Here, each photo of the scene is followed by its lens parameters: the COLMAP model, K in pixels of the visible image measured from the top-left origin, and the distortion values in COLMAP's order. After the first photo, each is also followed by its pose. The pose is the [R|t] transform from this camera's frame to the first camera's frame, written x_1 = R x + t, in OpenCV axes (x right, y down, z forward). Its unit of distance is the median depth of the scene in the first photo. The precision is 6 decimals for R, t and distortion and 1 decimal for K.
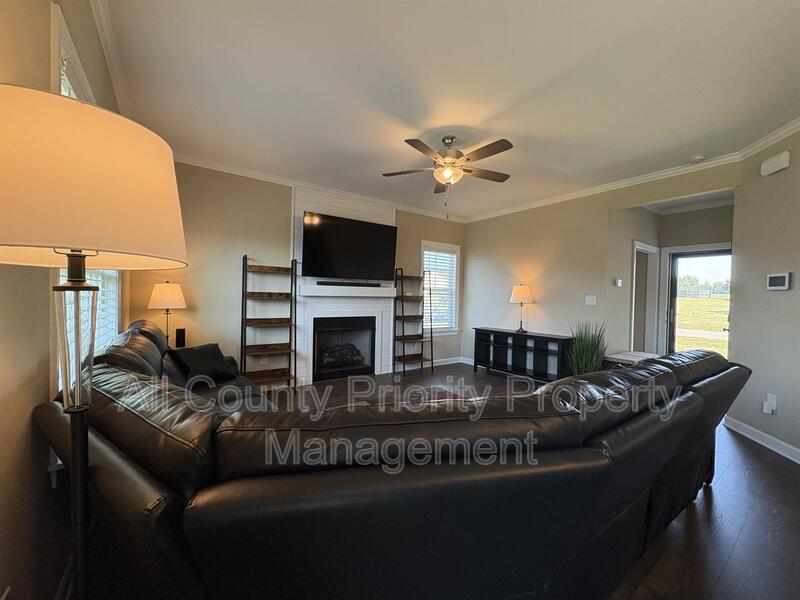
lens RADIAL K [[317.9, 0, 399.5], [0, 317.9, 301.1], [0, 0, 1]] dist [-0.009784, -0.000054]
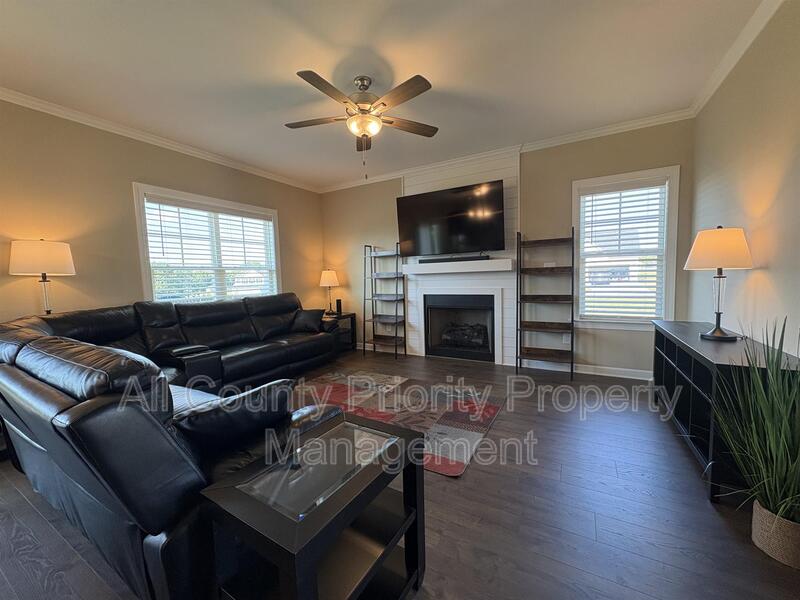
lens RADIAL K [[317.9, 0, 401.3], [0, 317.9, 298.9], [0, 0, 1]] dist [-0.009784, -0.000054]
pose [[0.420168, 0.033556, -0.906825, 0.595951], [0.026340, 0.998444, 0.049151, 0.011502], [0.907064, -0.044537, 0.418631, 0.440210]]
